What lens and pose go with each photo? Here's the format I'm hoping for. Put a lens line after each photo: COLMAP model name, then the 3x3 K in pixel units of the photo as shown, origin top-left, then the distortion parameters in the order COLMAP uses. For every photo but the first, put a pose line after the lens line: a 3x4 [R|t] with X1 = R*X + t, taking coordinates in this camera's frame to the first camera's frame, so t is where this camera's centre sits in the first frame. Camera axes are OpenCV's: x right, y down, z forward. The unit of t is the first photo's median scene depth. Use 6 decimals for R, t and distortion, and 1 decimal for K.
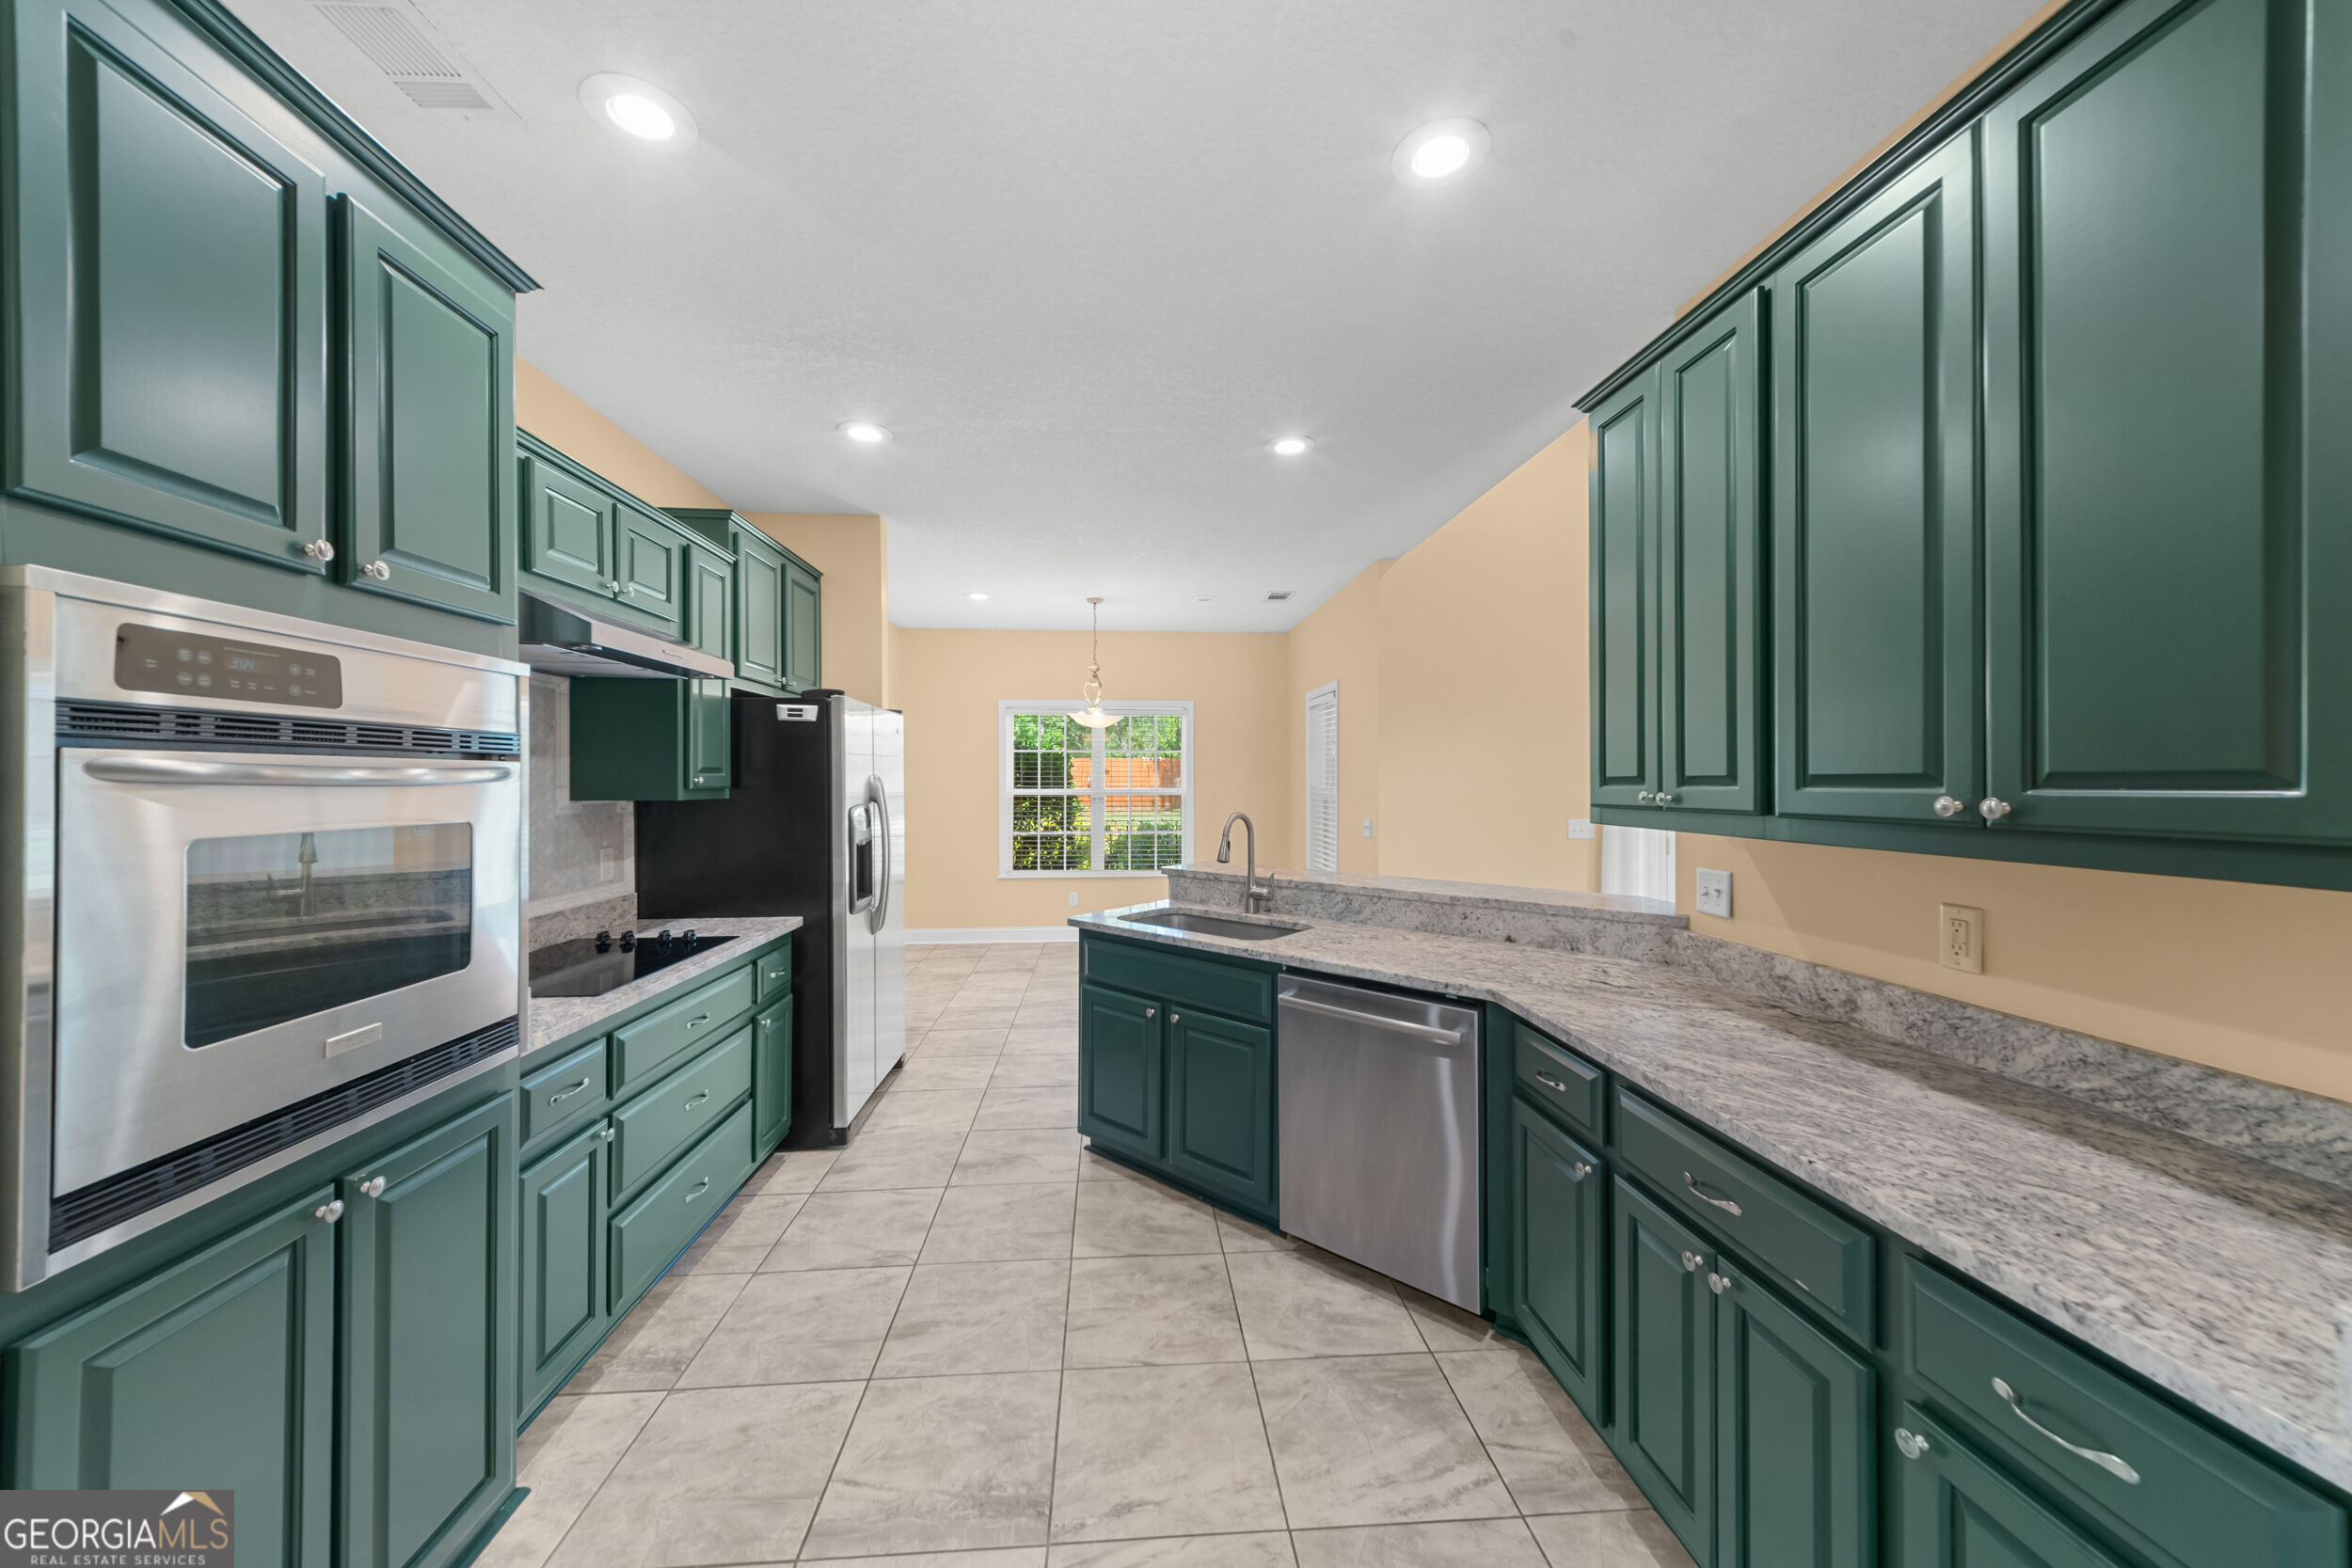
lens RADIAL K [[815.7, 0, 1161.4], [0, 815.7, 780.6], [0, 0, 1]] dist [0.000197, -0.000007]
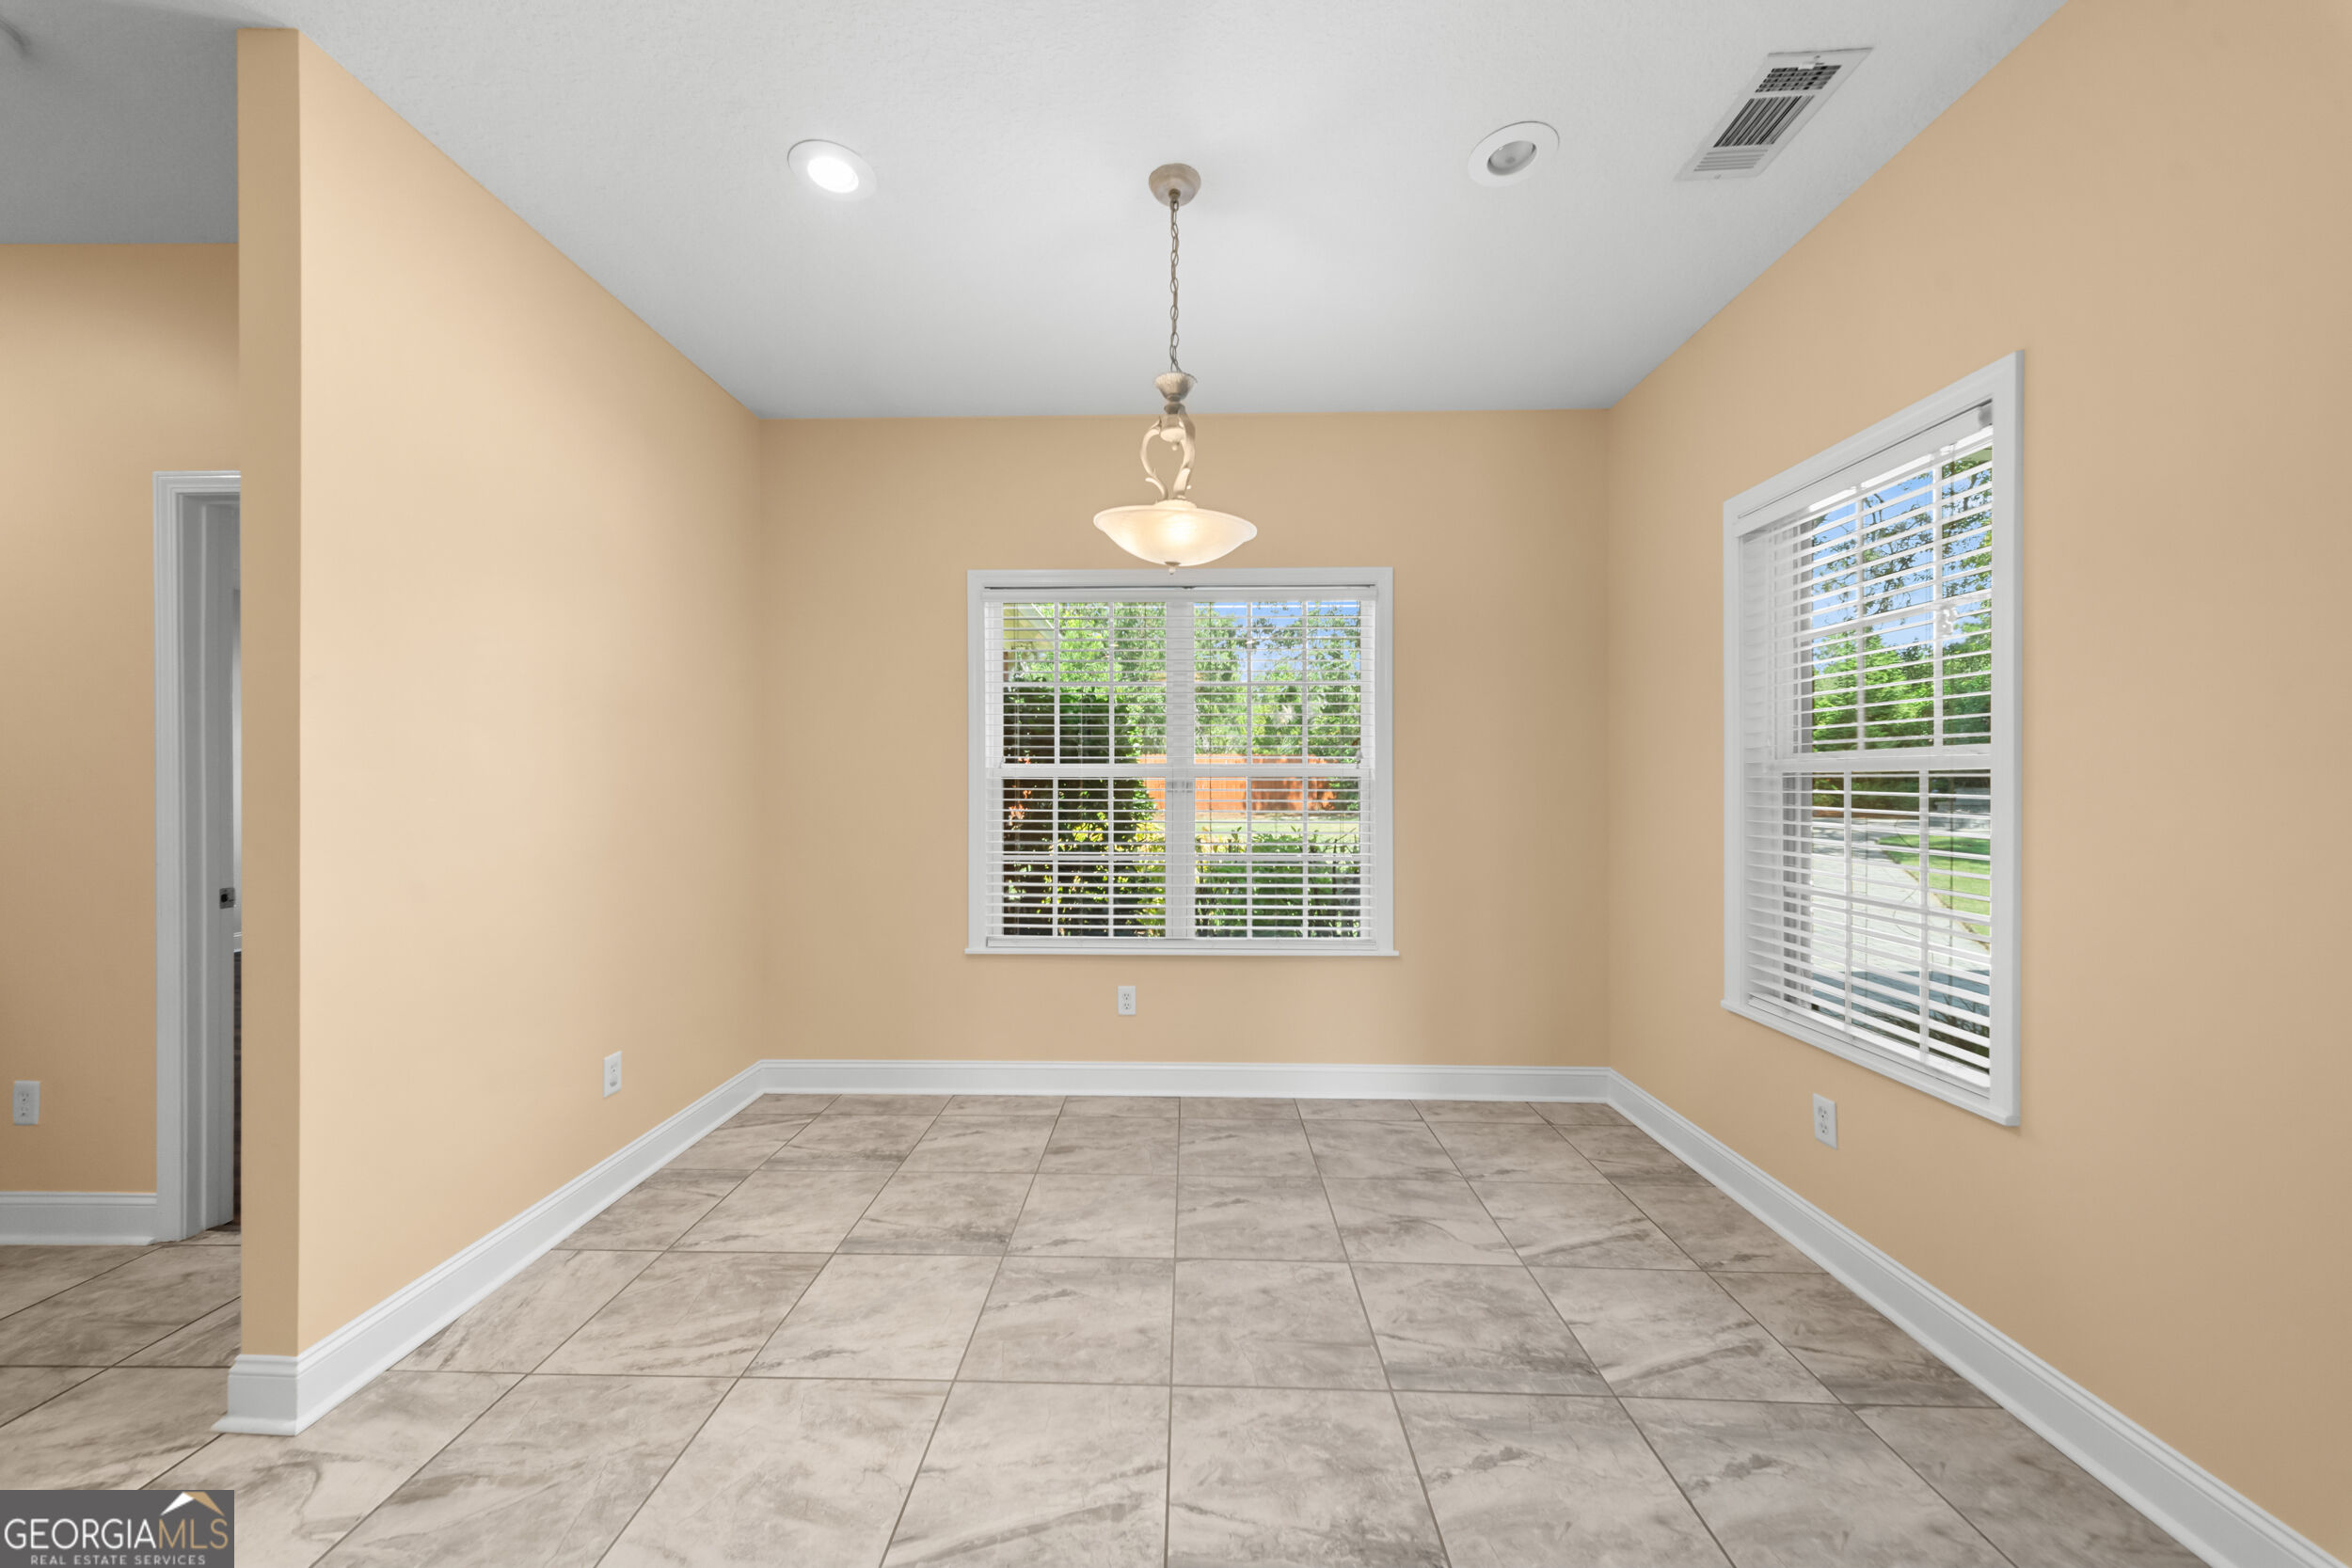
lens RADIAL K [[815.7, 0, 1161.4], [0, 815.7, 780.6], [0, 0, 1]] dist [0.000197, -0.000007]
pose [[0.995025, 0.001596, -0.099617, -0.102509], [-0.001747, 0.999997, -0.001426, 0.049218], [0.099614, 0.001592, 0.995025, 1.303499]]
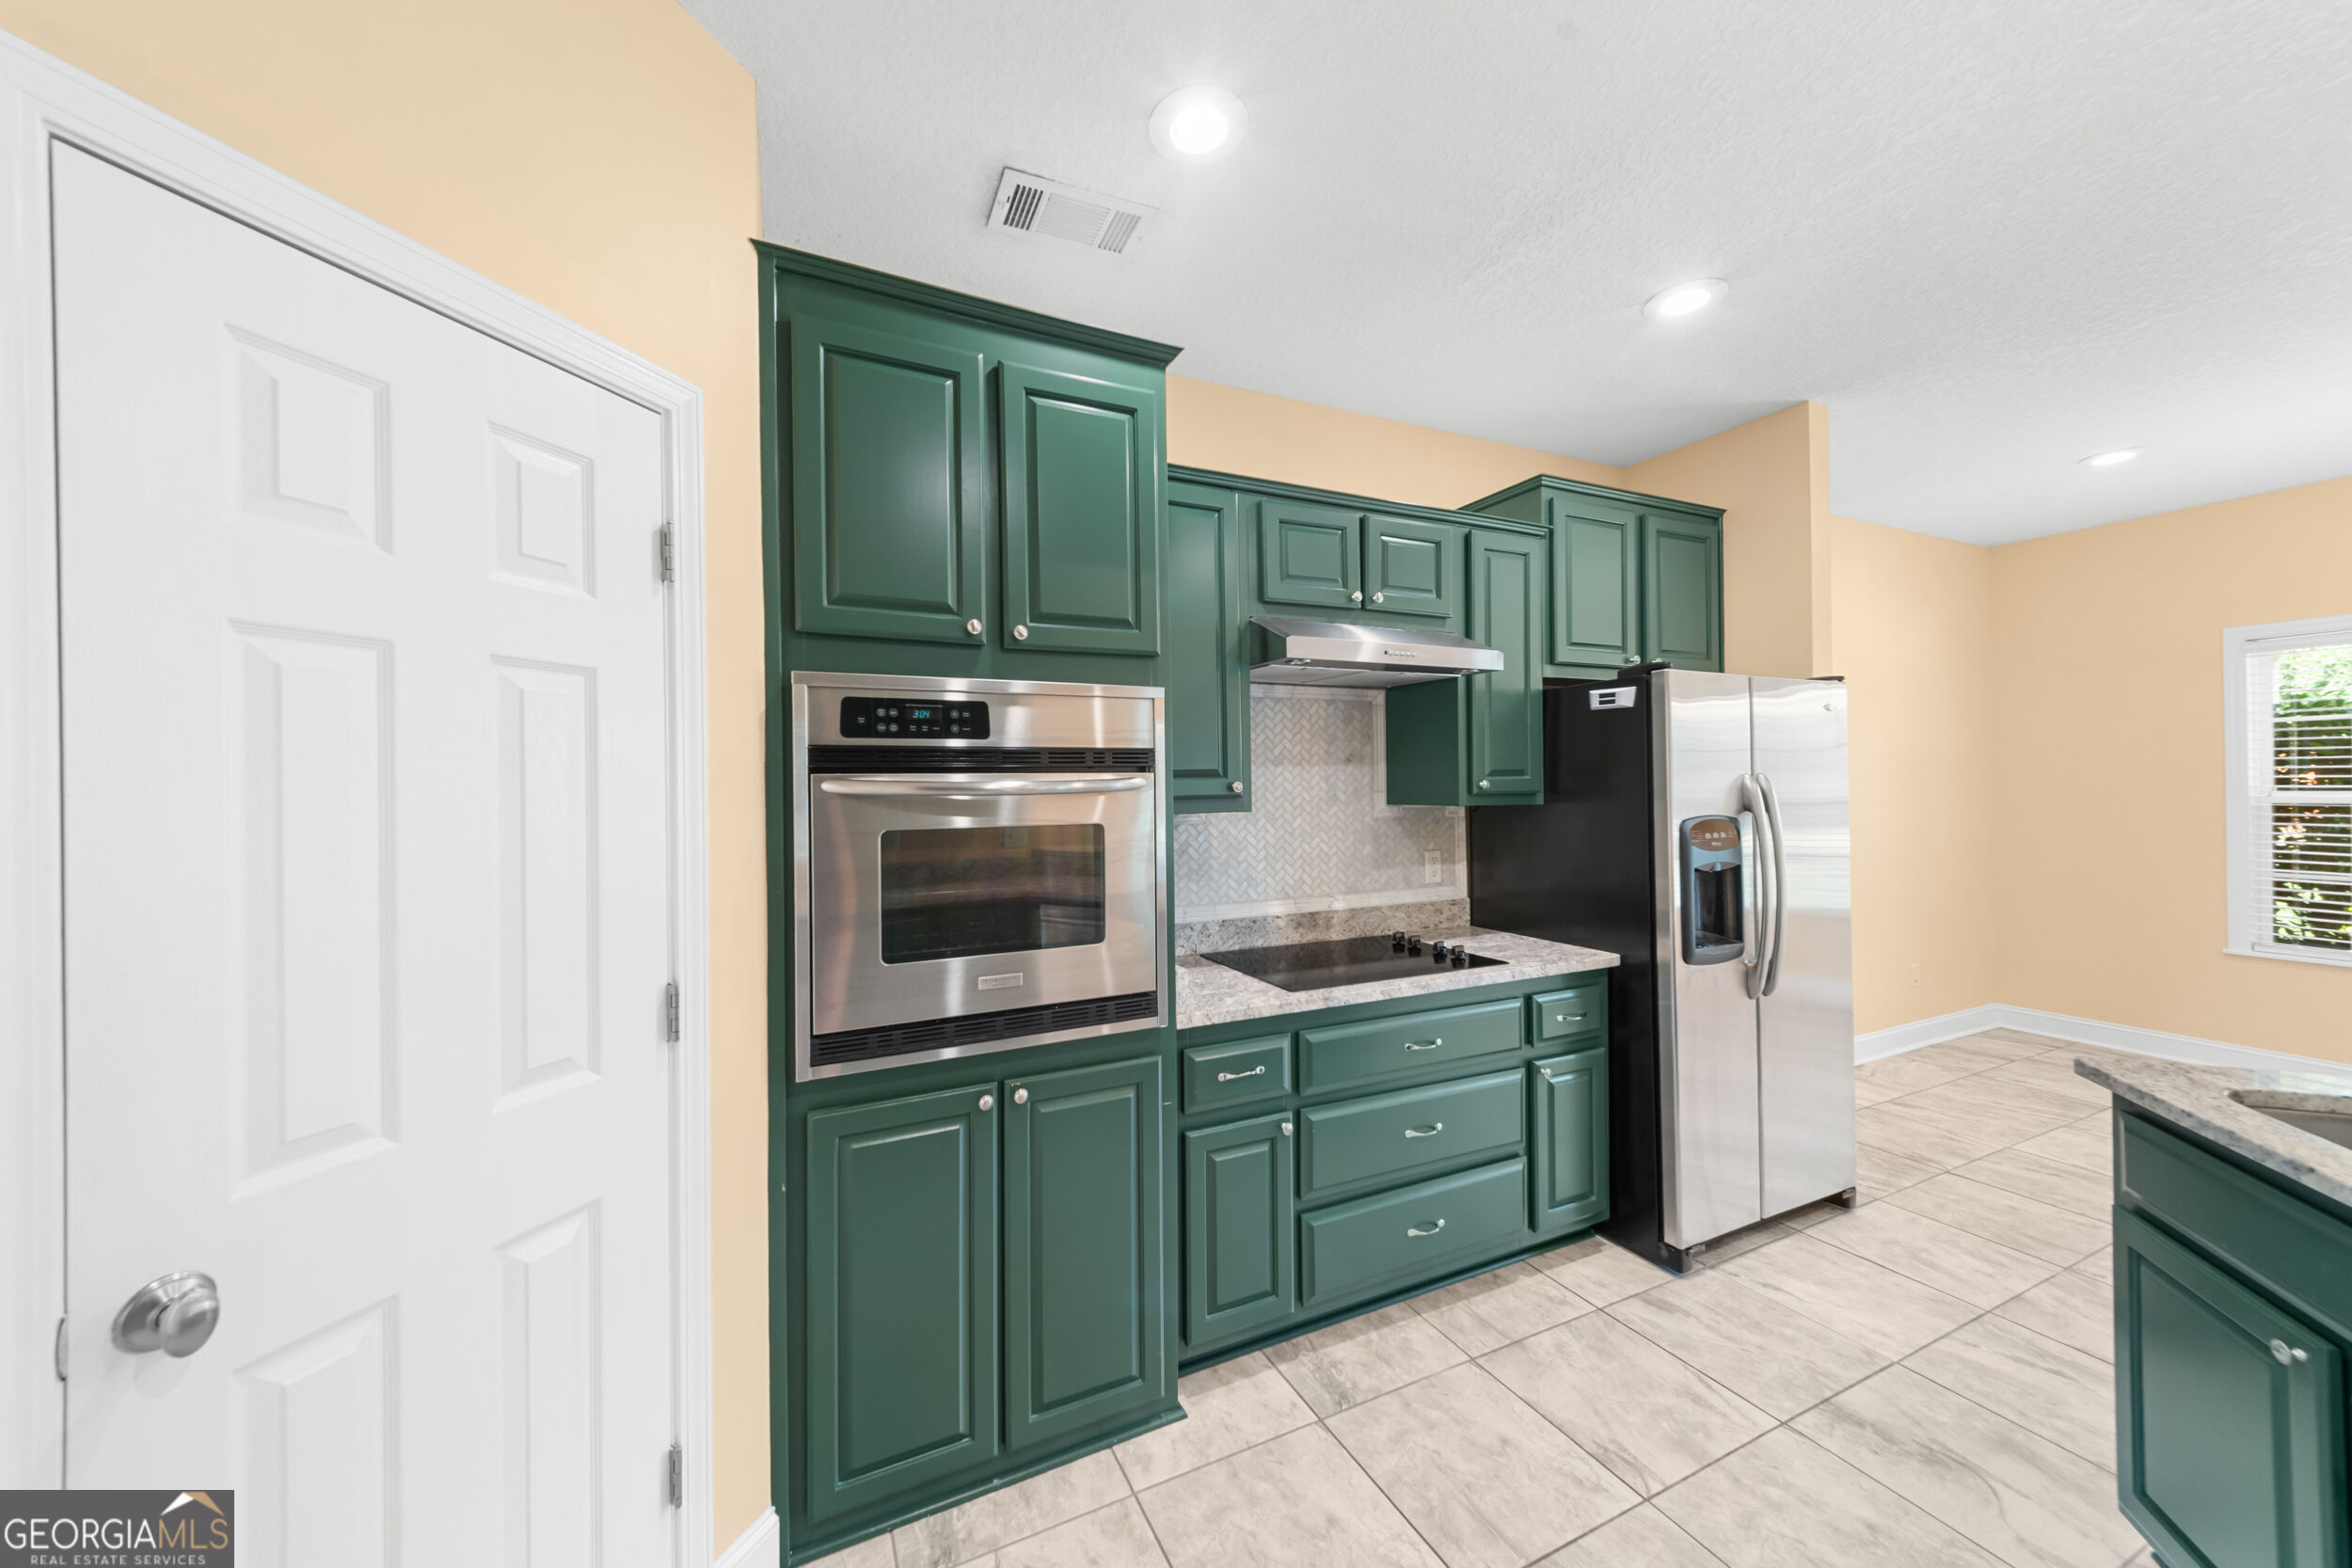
lens RADIAL K [[828.4, 0, 1176.0], [0, 828.4, 784.0], [0, 0, 1]] dist [0.012084, -0.003618]
pose [[0.362558, -0.006683, -0.931937, 0.167371], [0.011310, 0.999932, -0.002771, -0.001813], [0.931892, -0.009536, 0.362609, 0.318126]]
